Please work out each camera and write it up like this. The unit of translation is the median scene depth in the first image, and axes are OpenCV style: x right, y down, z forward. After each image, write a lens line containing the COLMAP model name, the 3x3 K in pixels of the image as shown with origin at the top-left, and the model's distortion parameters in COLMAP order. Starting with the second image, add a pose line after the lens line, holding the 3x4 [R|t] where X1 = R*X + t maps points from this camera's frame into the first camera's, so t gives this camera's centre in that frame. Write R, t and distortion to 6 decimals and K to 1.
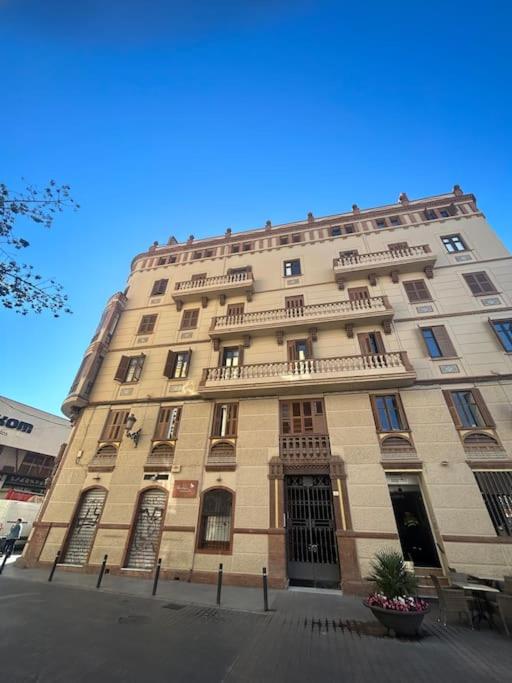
lens RADIAL K [[280.7, 0, 256.2], [0, 280.7, 338.2], [0, 0, 1]] dist [0.000688, 0.003212]
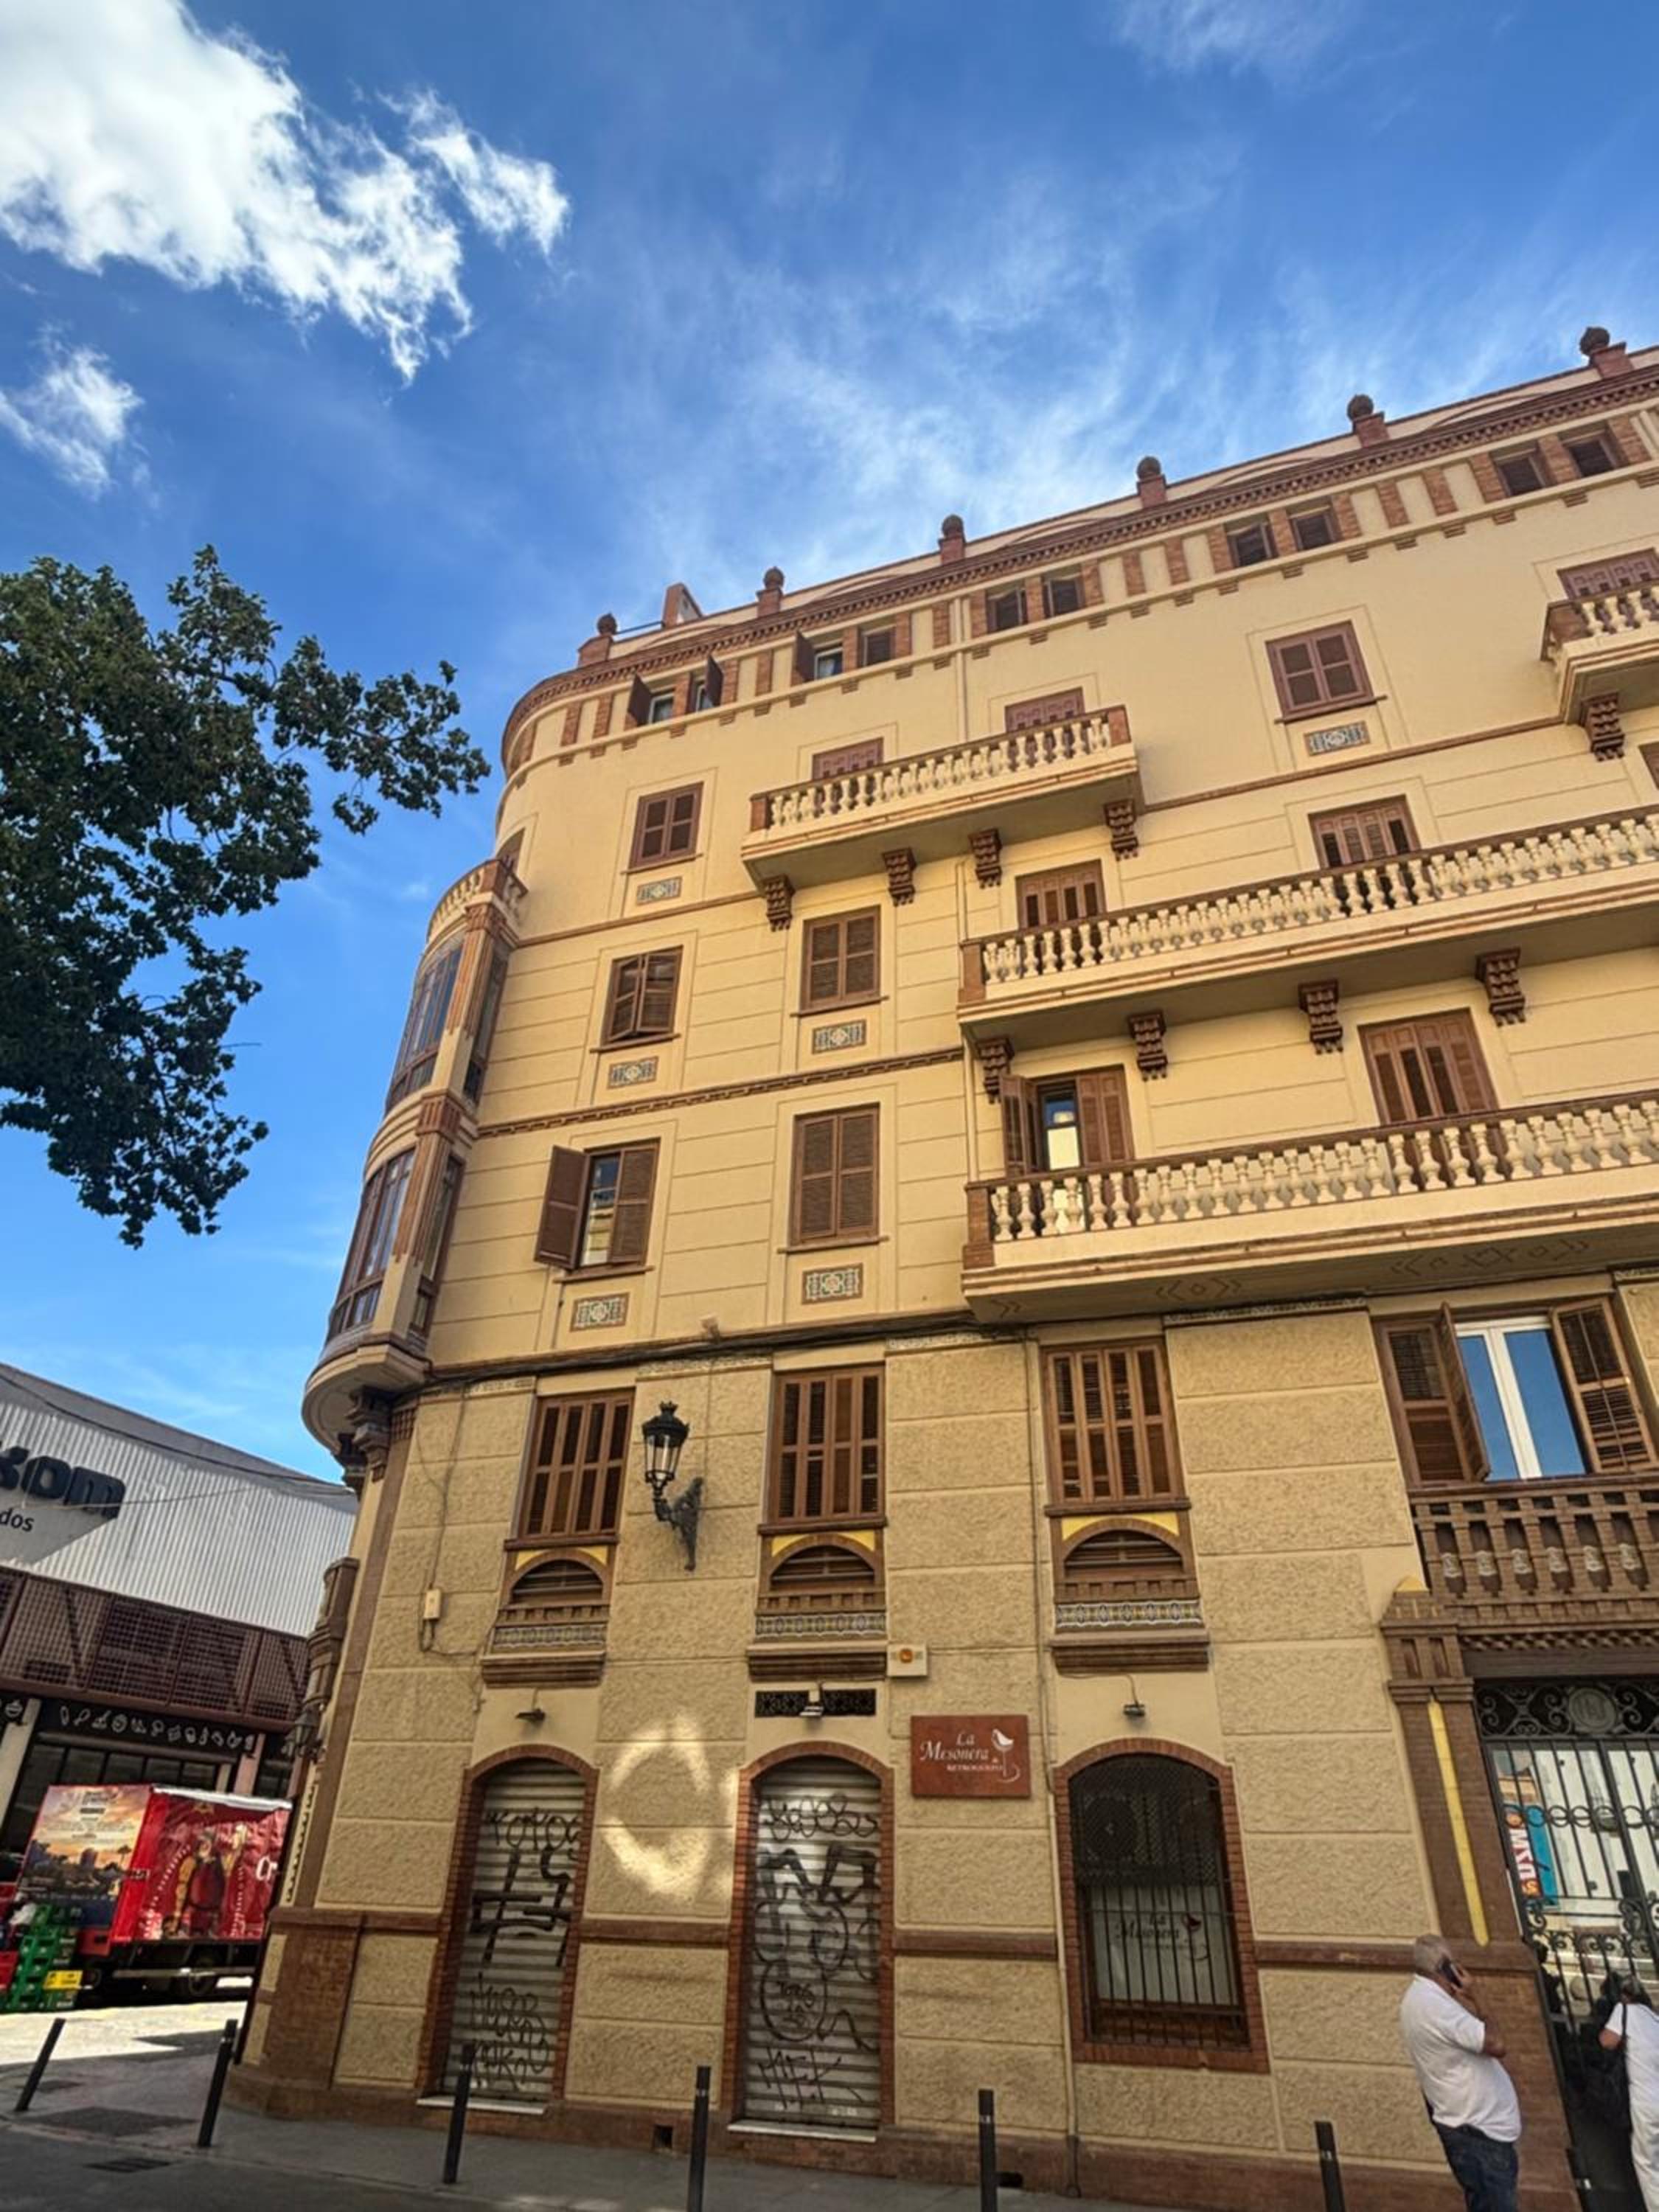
lens RADIAL K [[1293.4, 0, 836.4], [0, 1293.4, 1105.0], [0, 0, 1]] dist [0.005021, -0.005832]
pose [[0.993930, -0.059196, -0.092734, -0.191292], [0.061914, 0.997724, 0.026717, 0.017703], [0.090941, -0.032296, 0.995332, 0.040613]]
